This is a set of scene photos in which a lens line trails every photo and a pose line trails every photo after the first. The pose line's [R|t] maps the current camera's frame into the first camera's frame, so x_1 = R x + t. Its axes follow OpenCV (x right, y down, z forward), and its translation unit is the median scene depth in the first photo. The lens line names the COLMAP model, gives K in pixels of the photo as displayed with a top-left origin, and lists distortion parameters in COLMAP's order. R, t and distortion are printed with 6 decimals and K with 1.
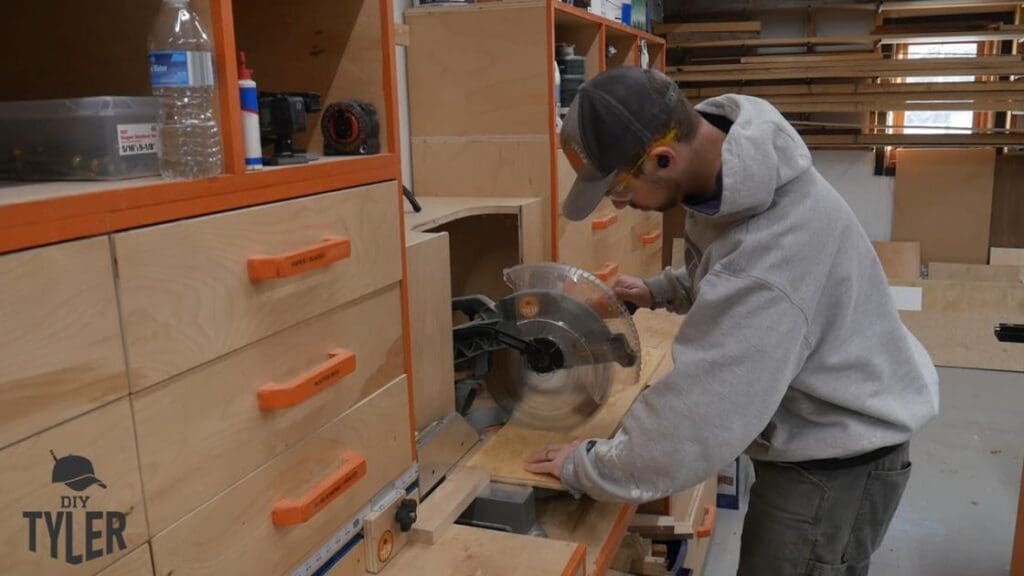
lens RADIAL K [[847.5, 0, 515.8], [0, 847.5, 287.4], [0, 0, 1]] dist [-0.054666, 0.038035]
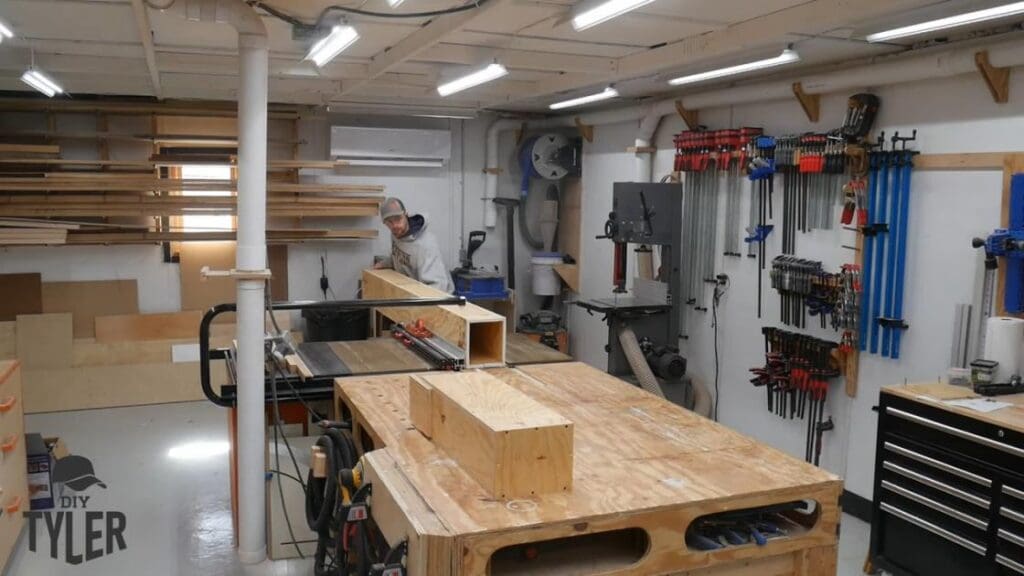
lens RADIAL K [[847.5, 0, 515.2], [0, 847.5, 290.1], [0, 0, 1]] dist [-0.054666, 0.038035]
pose [[0.752274, -0.046929, 0.657177, -0.031210], [0.112903, 0.991888, -0.058410, 0.050790], [-0.649105, 0.118138, 0.751469, -0.364372]]
